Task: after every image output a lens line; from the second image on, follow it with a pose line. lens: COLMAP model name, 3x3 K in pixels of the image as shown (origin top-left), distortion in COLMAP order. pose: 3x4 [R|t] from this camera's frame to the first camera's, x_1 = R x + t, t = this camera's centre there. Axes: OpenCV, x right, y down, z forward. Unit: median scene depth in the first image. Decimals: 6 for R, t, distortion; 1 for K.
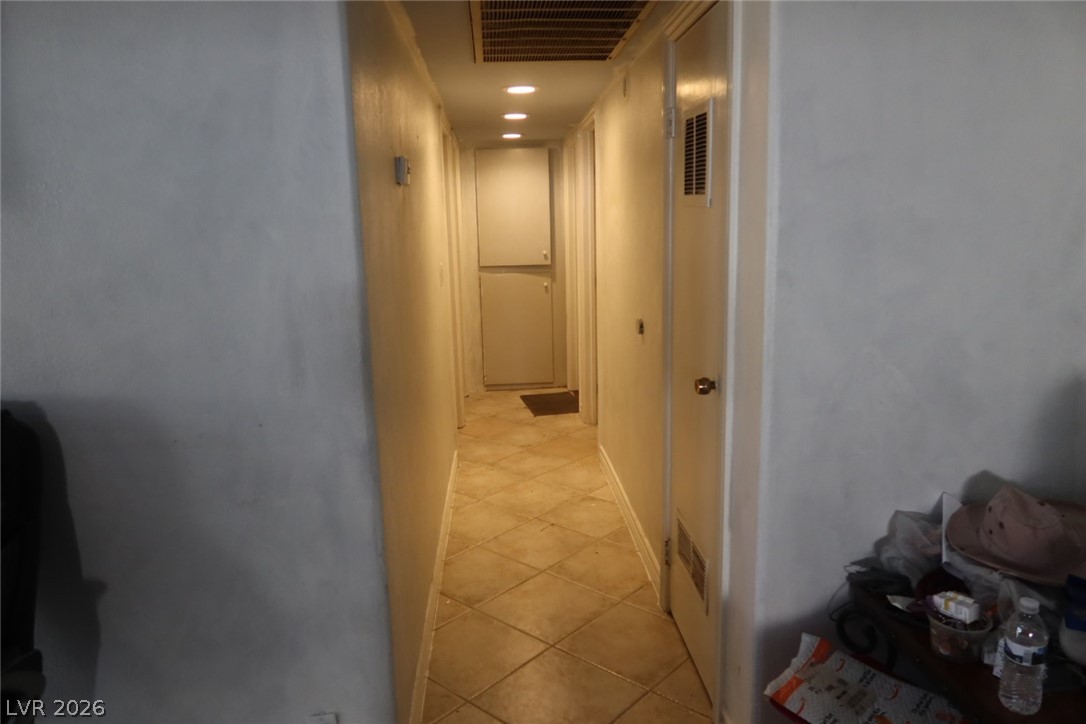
lens RADIAL K [[744.5, 0, 539.9], [0, 744.5, 354.7], [0, 0, 1]] dist [-0.031268, 0.011088]
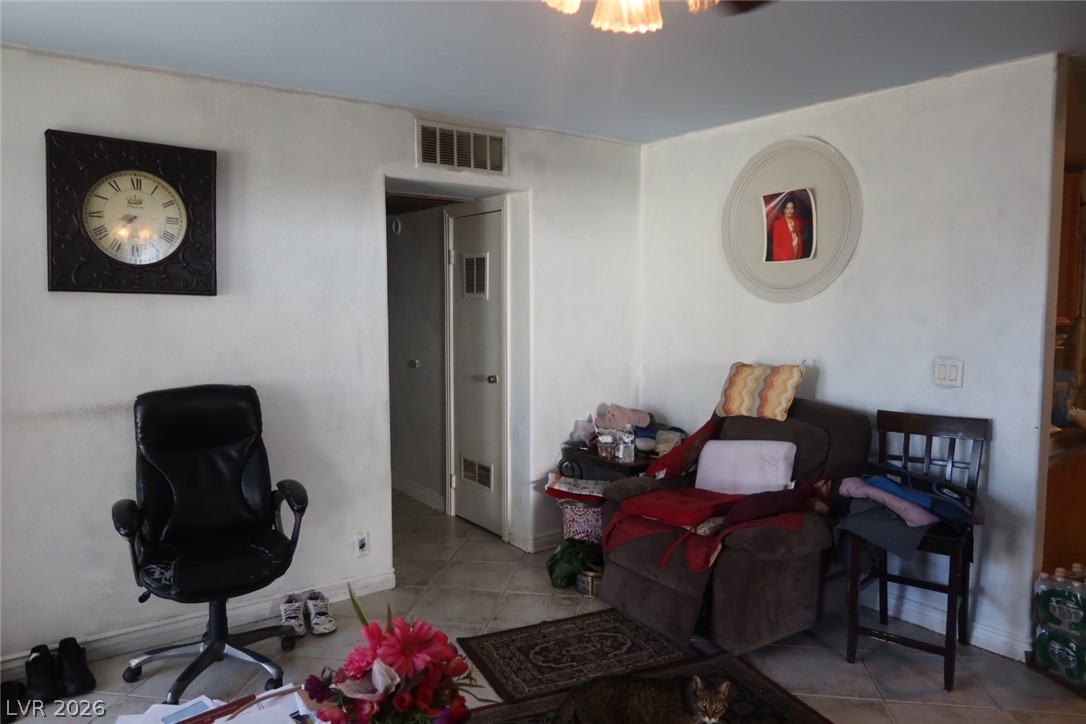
lens RADIAL K [[744.5, 0, 543.8], [0, 744.5, 362.3], [0, 0, 1]] dist [-0.031268, 0.011088]
pose [[0.842272, -0.025199, 0.538464, -1.020389], [0.081409, 0.993396, -0.080853, 0.223210], [-0.532870, 0.111936, 0.838761, -1.144504]]
